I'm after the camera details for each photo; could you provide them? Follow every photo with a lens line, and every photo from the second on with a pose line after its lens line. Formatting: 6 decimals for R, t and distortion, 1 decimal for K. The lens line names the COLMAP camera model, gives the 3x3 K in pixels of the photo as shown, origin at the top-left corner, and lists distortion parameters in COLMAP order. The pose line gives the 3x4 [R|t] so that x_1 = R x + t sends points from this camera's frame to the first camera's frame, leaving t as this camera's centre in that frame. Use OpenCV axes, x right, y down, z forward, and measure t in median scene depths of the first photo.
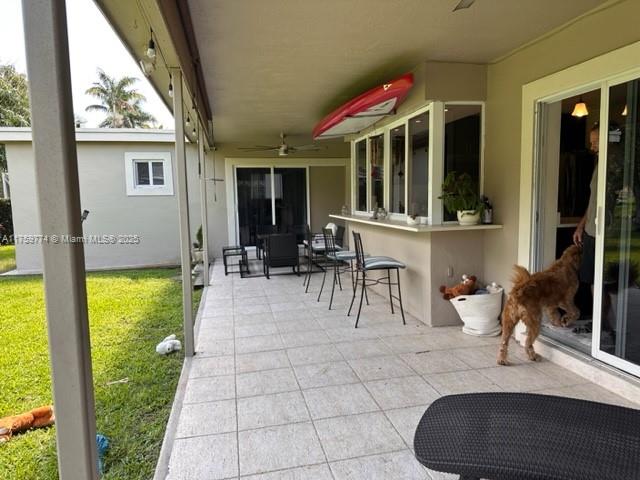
lens RADIAL K [[447.5, 0, 323.1], [0, 447.5, 240.8], [0, 0, 1]] dist [-0.070380, -0.029445]
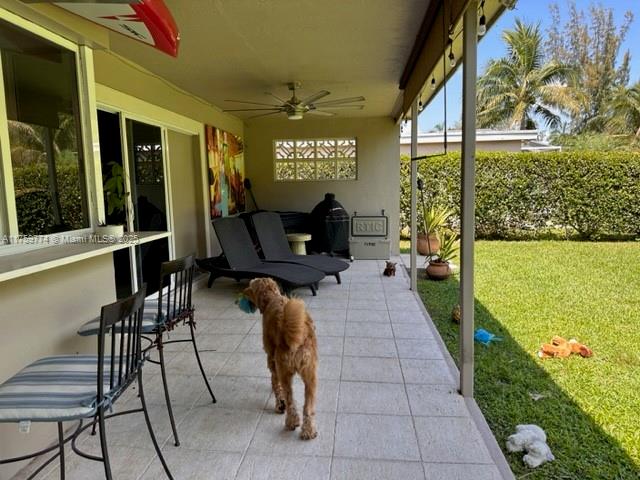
lens RADIAL K [[447.5, 0, 322.9], [0, 447.5, 238.2], [0, 0, 1]] dist [-0.070380, -0.029445]
pose [[-0.959484, 0.008181, 0.281644, -0.314936], [0.071147, 0.974221, 0.214081, -0.192527], [-0.272633, 0.225445, -0.935332, 1.907436]]
